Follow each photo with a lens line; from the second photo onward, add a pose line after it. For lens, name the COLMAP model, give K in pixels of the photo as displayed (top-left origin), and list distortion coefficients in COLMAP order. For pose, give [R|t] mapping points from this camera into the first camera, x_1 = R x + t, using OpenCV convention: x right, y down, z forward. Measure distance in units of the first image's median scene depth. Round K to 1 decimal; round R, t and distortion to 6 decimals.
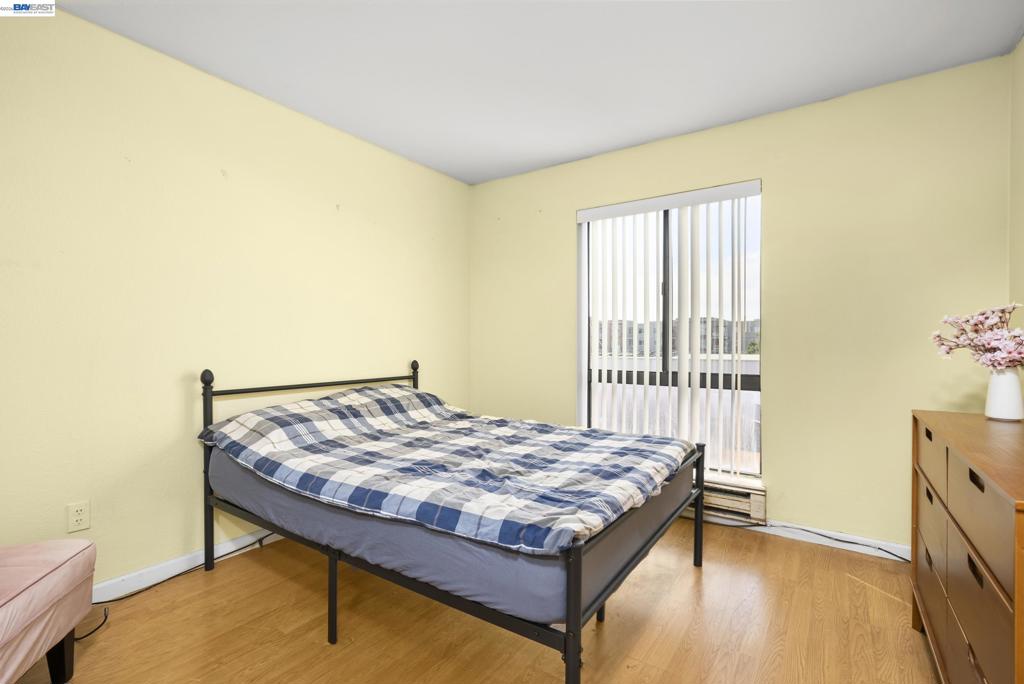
lens RADIAL K [[470.8, 0, 512.0], [0, 470.8, 342.0], [0, 0, 1]] dist [0.000007, -0.000016]
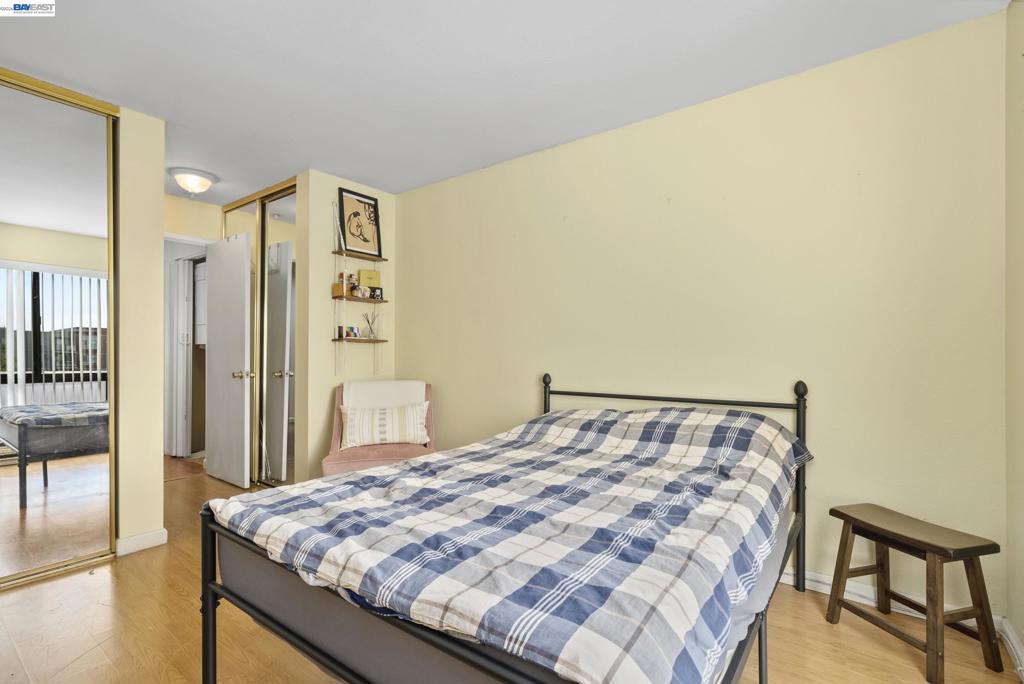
lens RADIAL K [[479.0, 0, 512.6], [0, 479.0, 357.3], [0, 0, 1]] dist [-0.000515, -0.000117]
pose [[-0.039173, 0.000401, -0.999232, 0.695679], [-0.005469, 0.999985, 0.000616, 0.013446], [0.999217, 0.005489, -0.039170, 0.955747]]
